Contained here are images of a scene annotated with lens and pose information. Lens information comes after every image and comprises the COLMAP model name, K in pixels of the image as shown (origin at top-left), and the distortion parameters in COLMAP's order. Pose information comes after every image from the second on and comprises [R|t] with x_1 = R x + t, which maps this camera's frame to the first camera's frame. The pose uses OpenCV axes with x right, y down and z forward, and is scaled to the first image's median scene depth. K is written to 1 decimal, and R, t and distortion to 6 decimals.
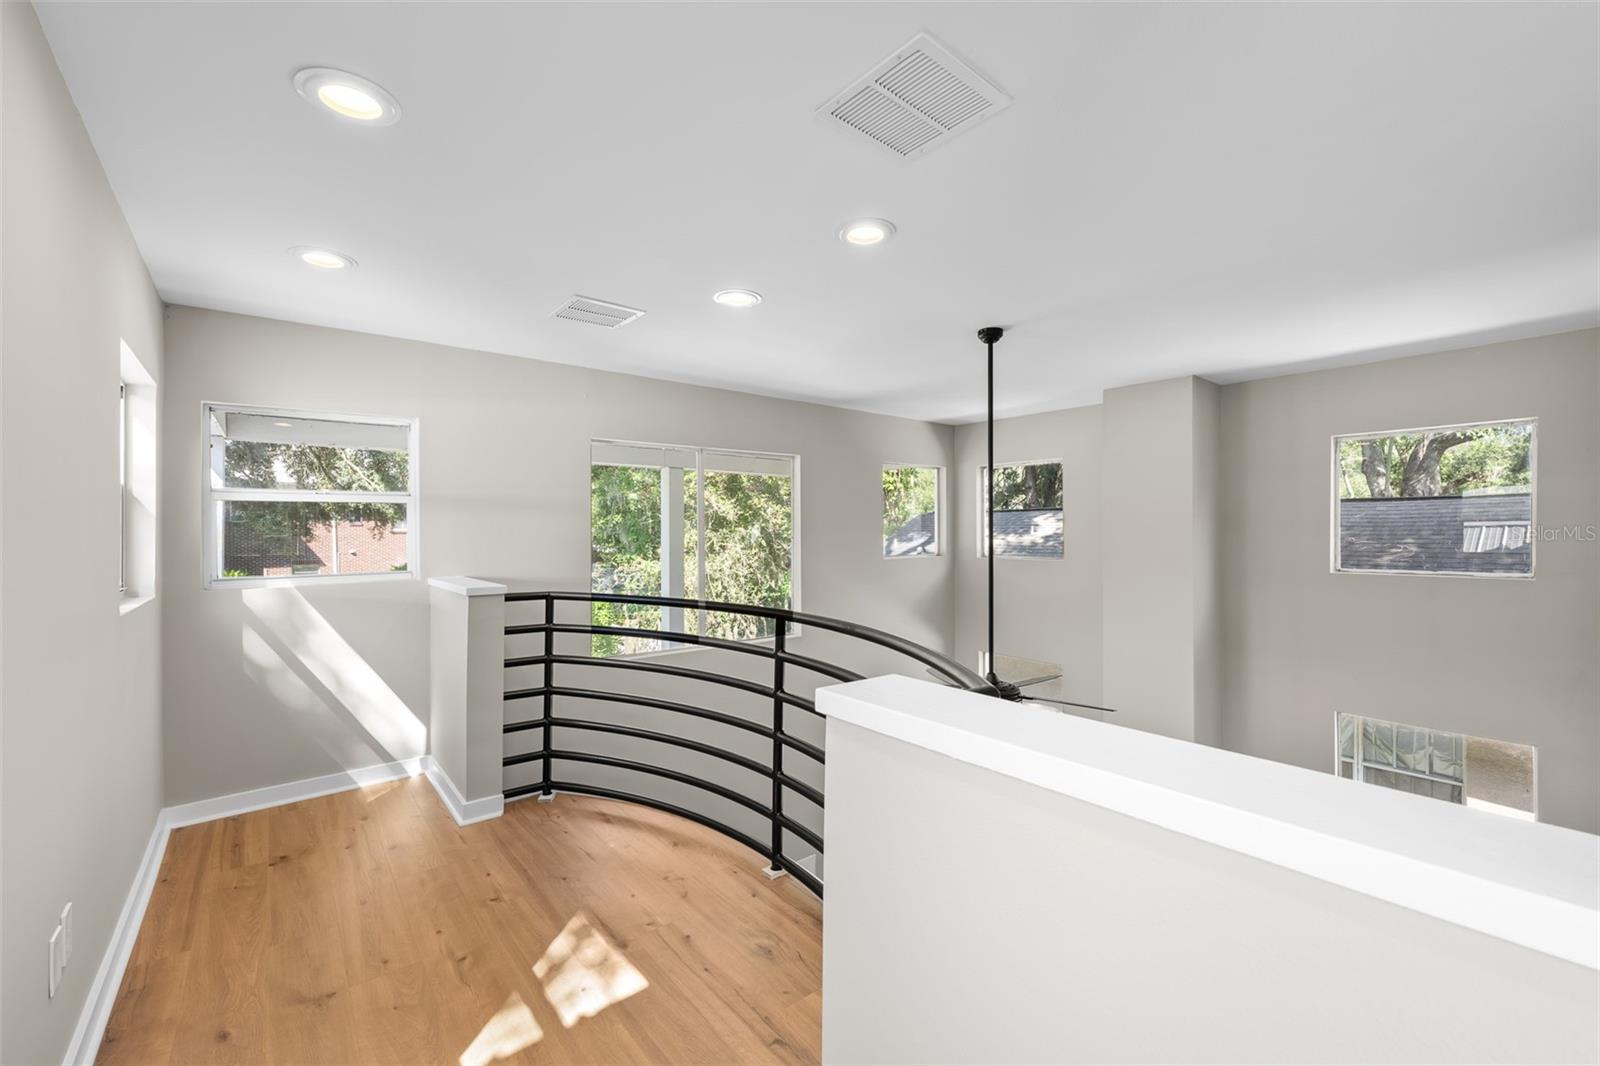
lens RADIAL K [[634.1, 0, 800.2], [0, 634.1, 532.8], [0, 0, 1]] dist [-0.001697, 0.000355]
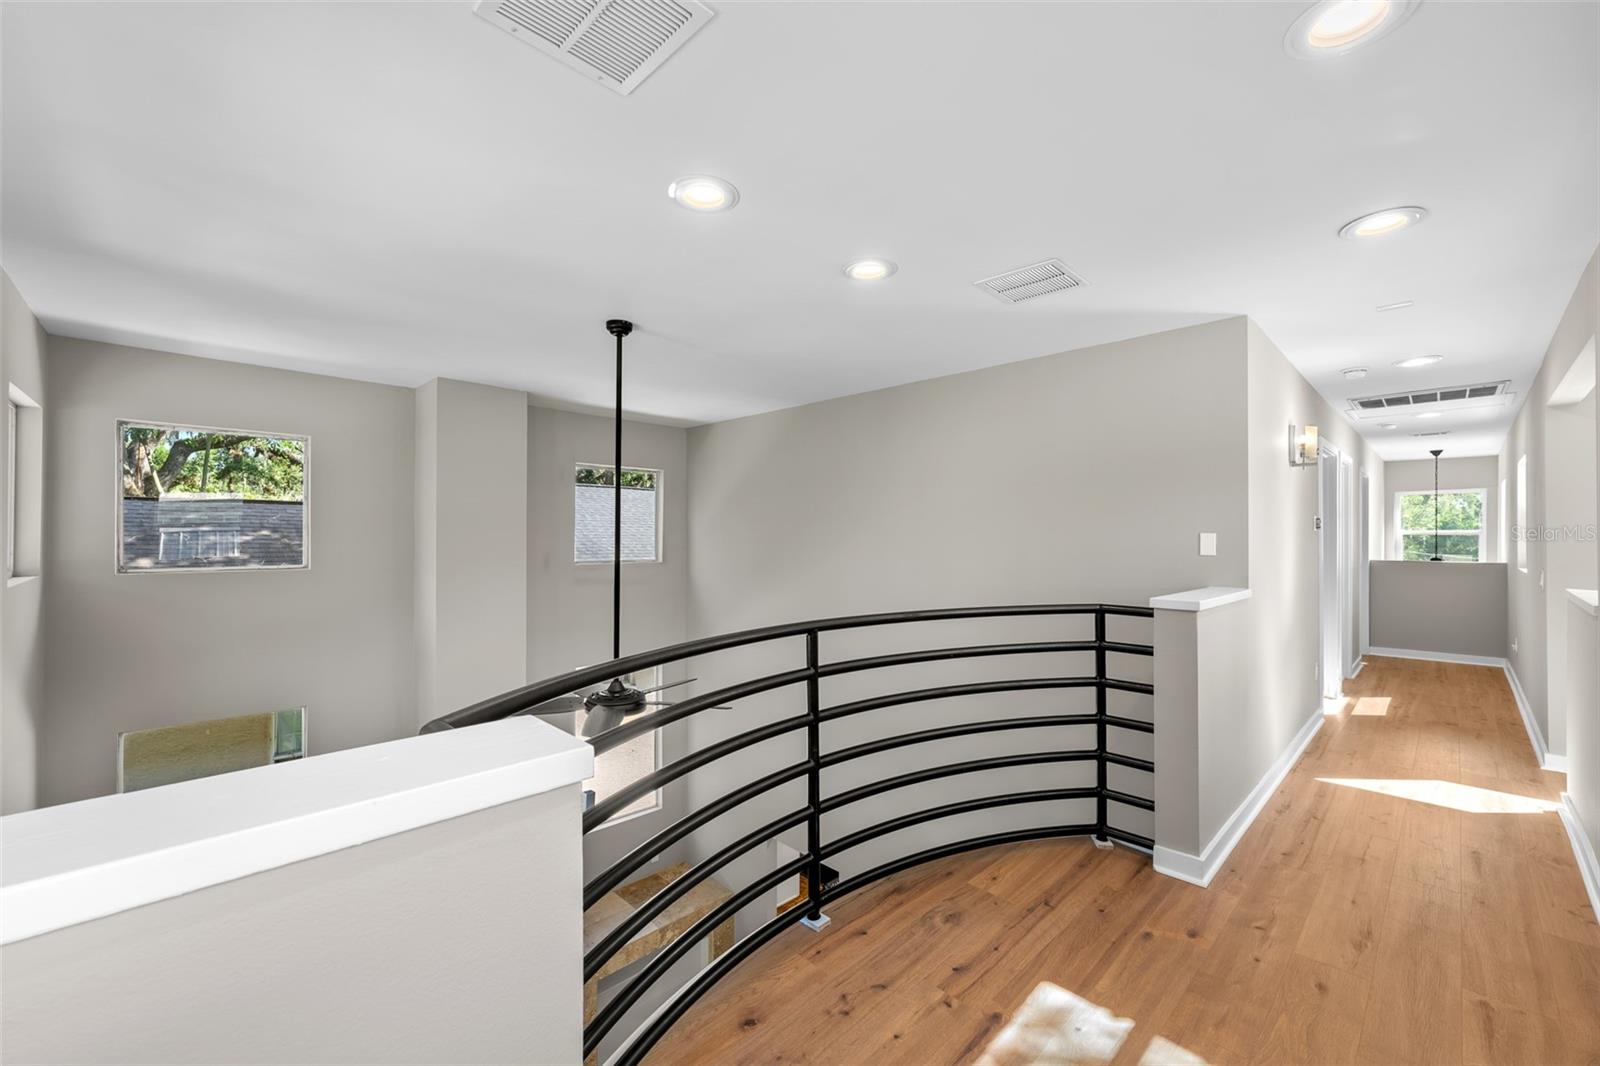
lens RADIAL K [[634.1, 0, 796.9], [0, 634.1, 532.2], [0, 0, 1]] dist [-0.001697, 0.000355]
pose [[-0.069030, 0.008899, 0.997575, -1.244247], [0.002090, 0.999959, -0.008776, 0.016409], [-0.997612, 0.001479, -0.069046, 1.488653]]
